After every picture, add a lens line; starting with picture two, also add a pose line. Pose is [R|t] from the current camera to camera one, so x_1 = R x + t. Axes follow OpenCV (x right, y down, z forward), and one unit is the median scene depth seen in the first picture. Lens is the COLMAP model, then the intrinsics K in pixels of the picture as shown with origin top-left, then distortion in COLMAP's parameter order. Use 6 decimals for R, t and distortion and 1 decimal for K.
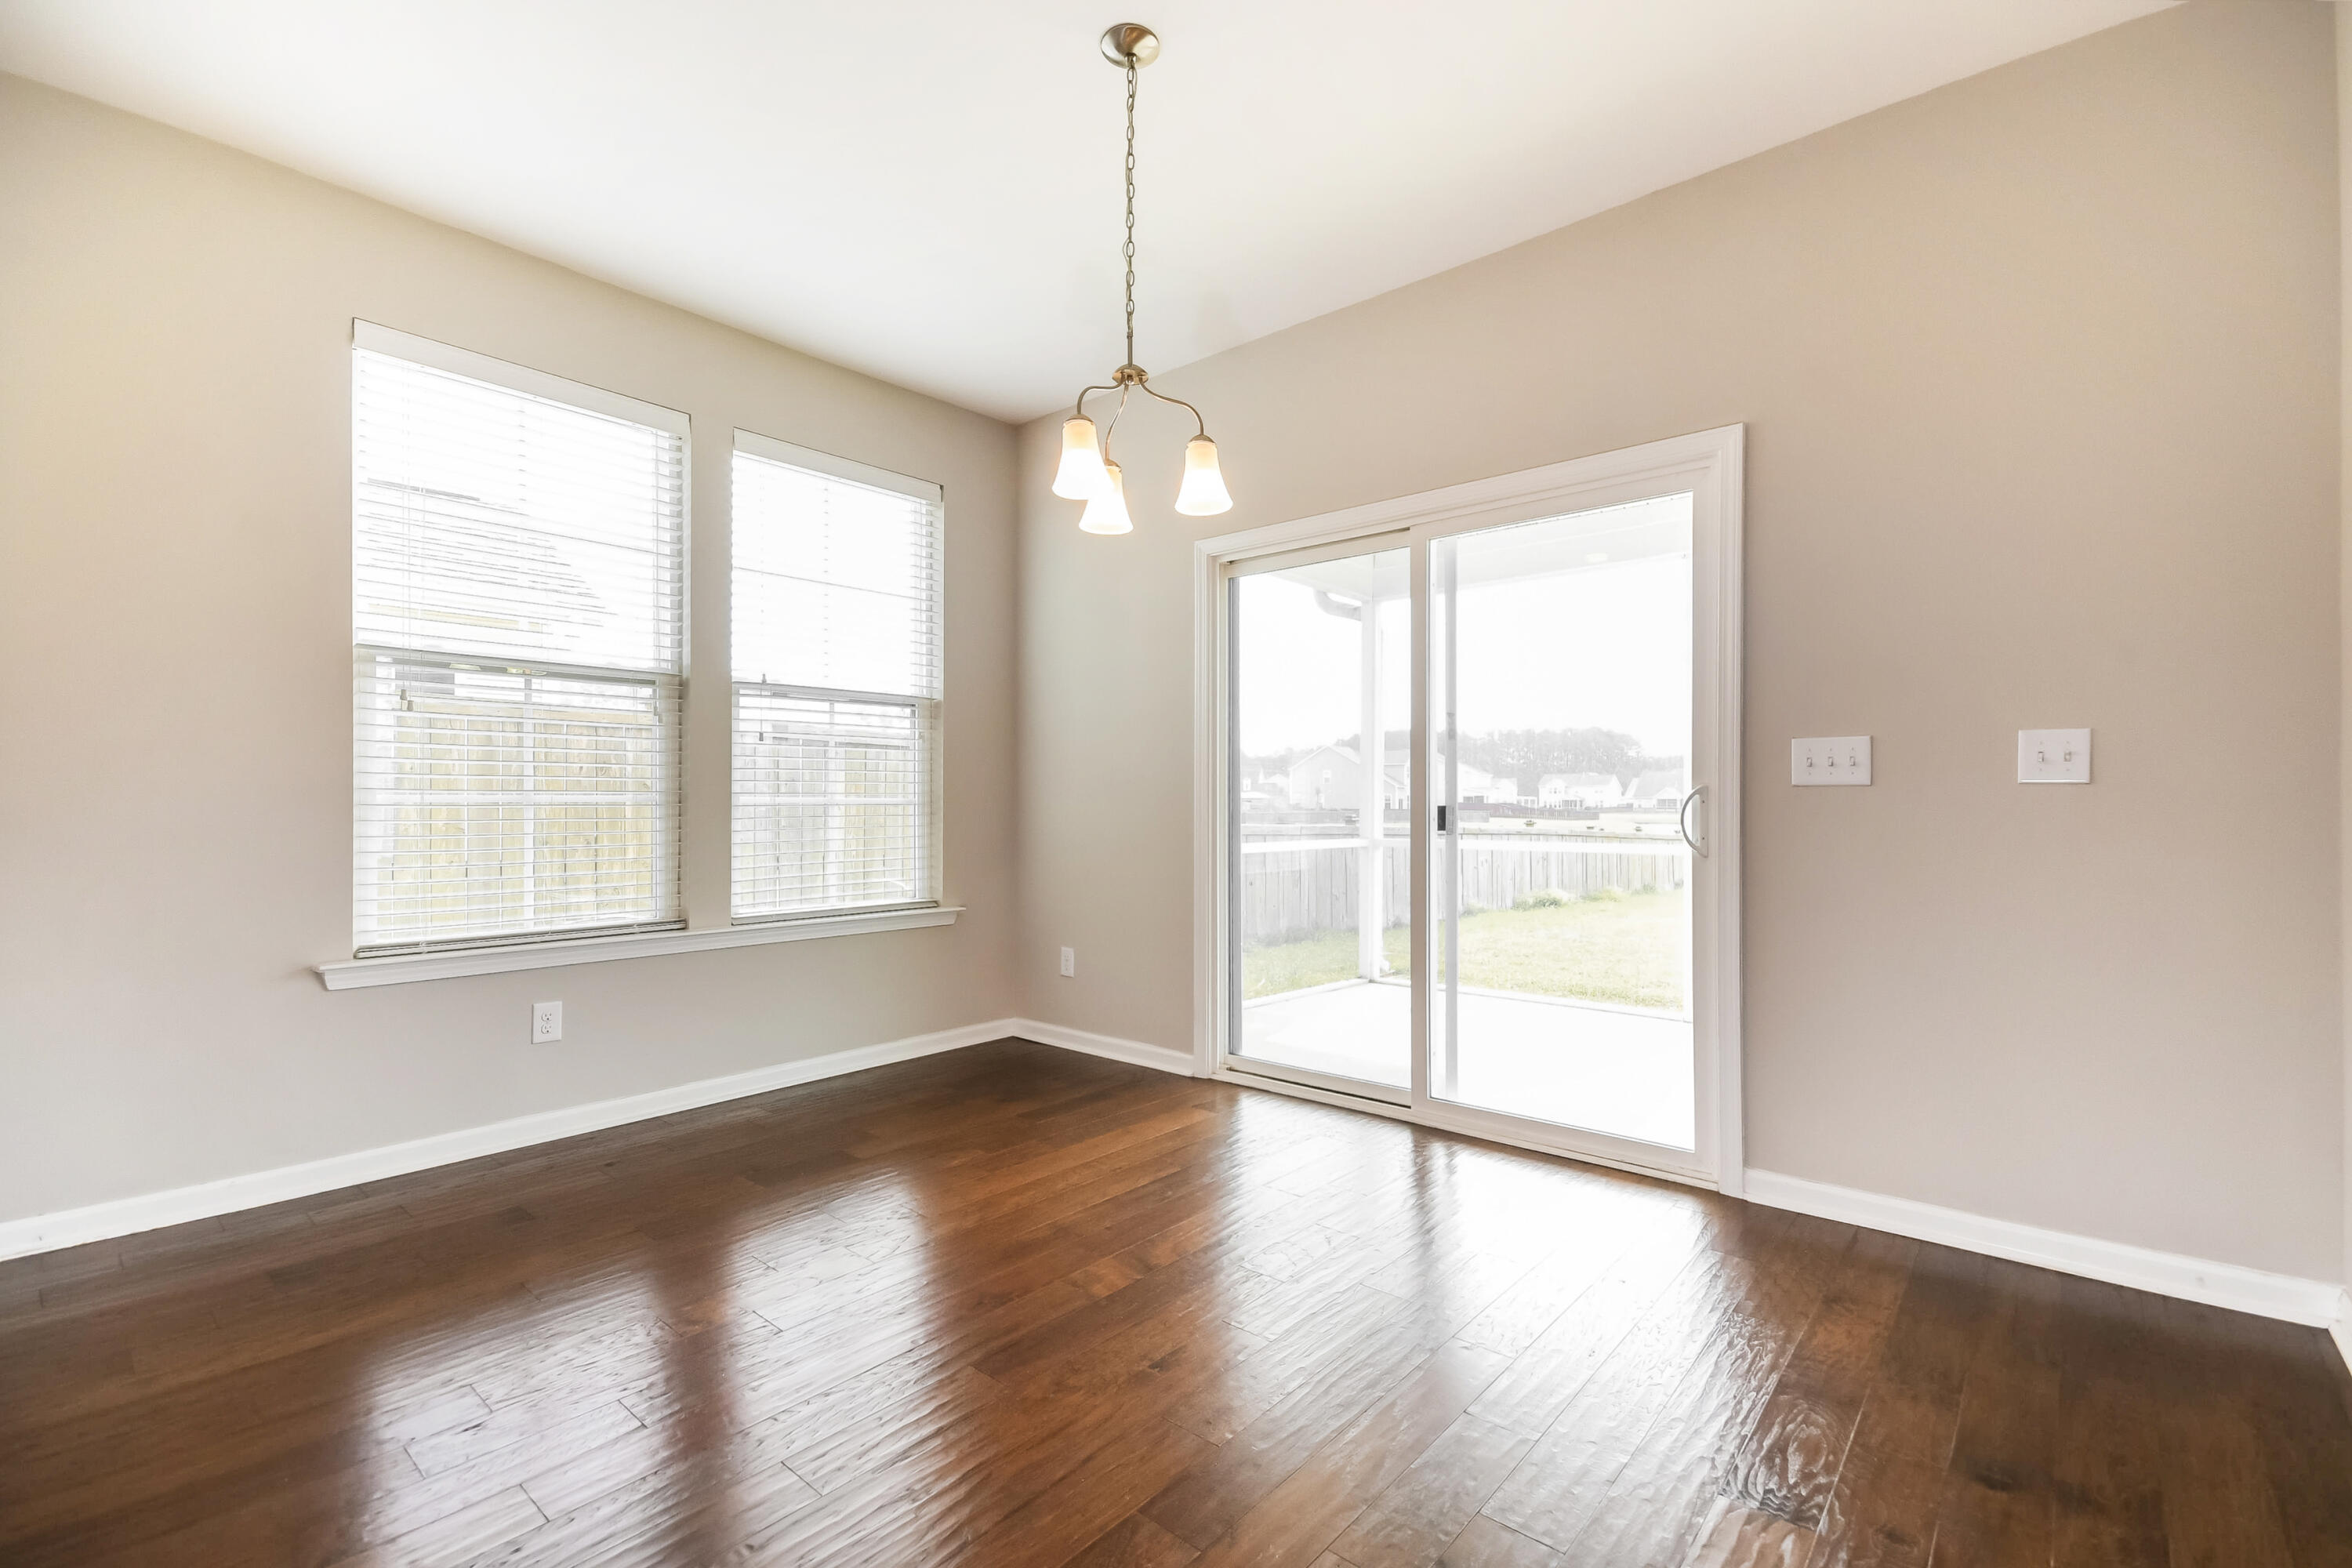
lens RADIAL K [[1047.3, 0, 1177.4], [0, 1047.3, 799.9], [0, 0, 1]] dist [0.000677, 0.000011]
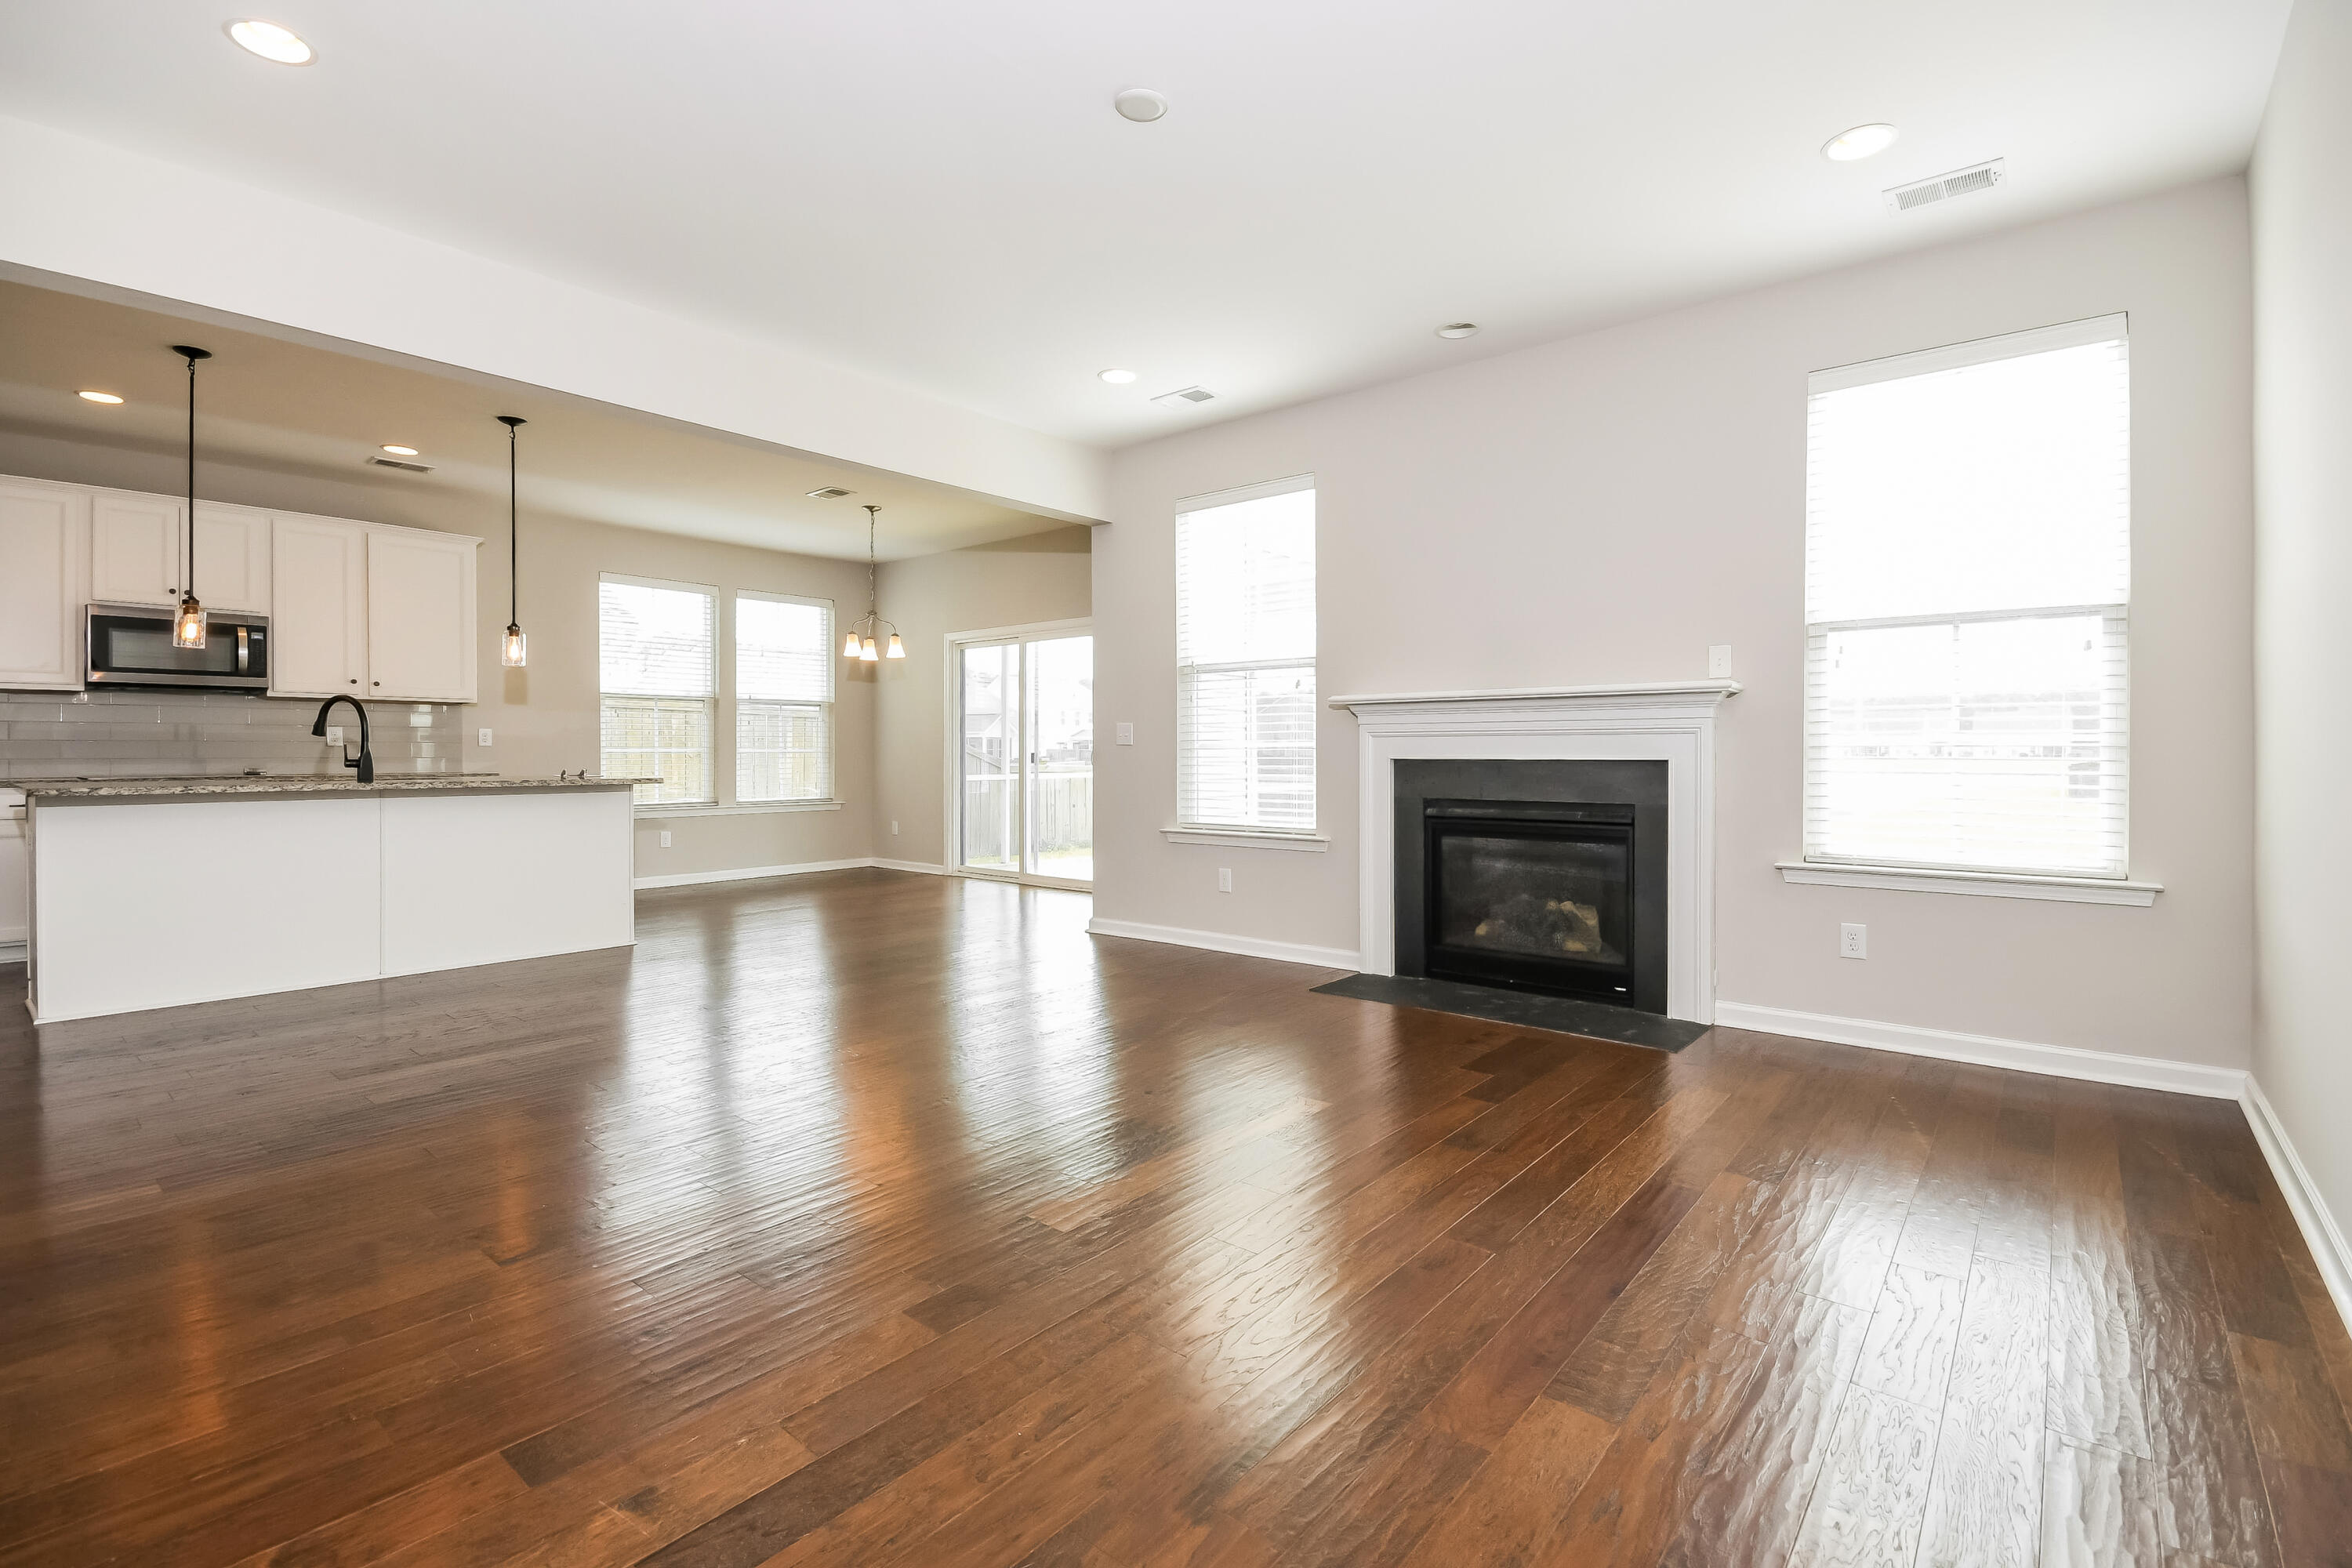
lens RADIAL K [[1047.3, 0, 1165.0], [0, 1047.3, 763.9], [0, 0, 1]] dist [0.000677, 0.000011]
pose [[0.999787, -0.002106, 0.020531, 0.456136], [0.001908, 0.999952, 0.009630, 0.009799], [-0.020551, -0.009589, 0.999743, -1.286163]]
